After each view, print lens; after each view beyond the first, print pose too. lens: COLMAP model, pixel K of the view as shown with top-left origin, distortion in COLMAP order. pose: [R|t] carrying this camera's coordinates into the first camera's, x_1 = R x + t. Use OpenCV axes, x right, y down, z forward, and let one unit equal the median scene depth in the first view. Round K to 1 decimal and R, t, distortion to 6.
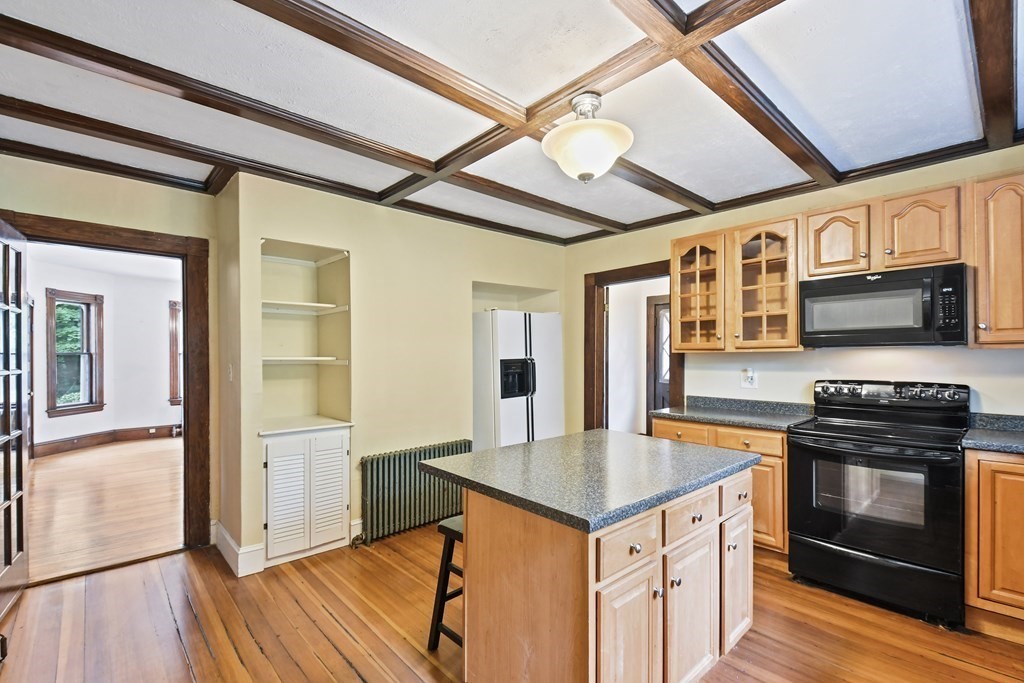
lens RADIAL K [[445.0, 0, 488.5], [0, 445.0, 355.3], [0, 0, 1]] dist [0.016322, -0.000023]
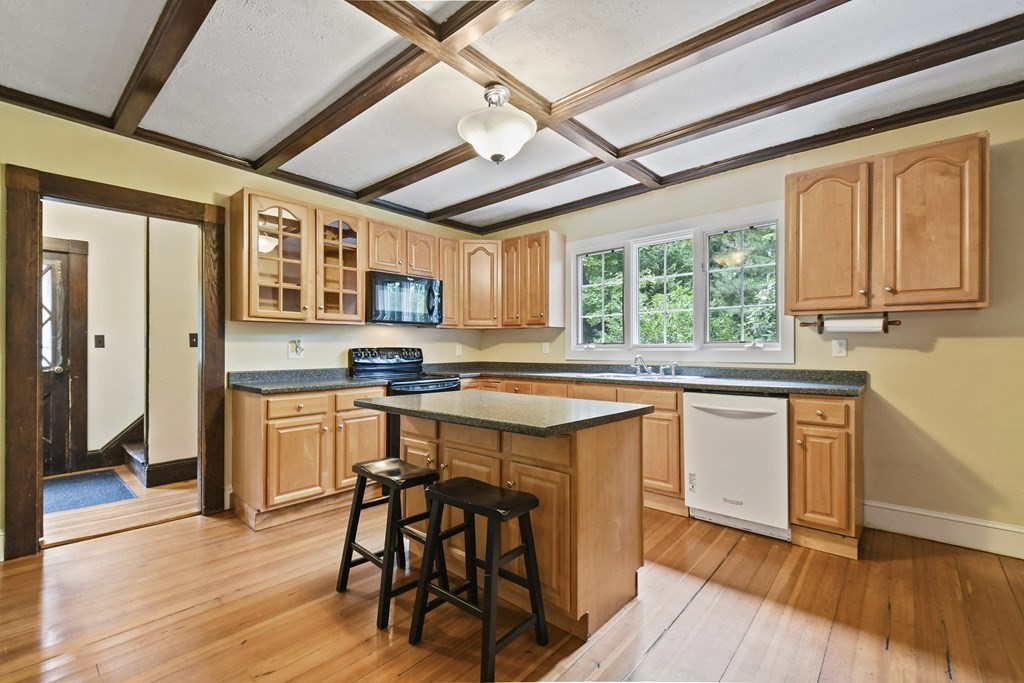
lens RADIAL K [[445.0, 0, 510.4], [0, 445.0, 348.7], [0, 0, 1]] dist [0.016322, -0.000023]
pose [[-0.138793, 0.008654, 0.990284, -0.577377], [-0.001465, 0.999959, -0.008944, 0.064820], [-0.990320, -0.002692, -0.138775, 0.715059]]
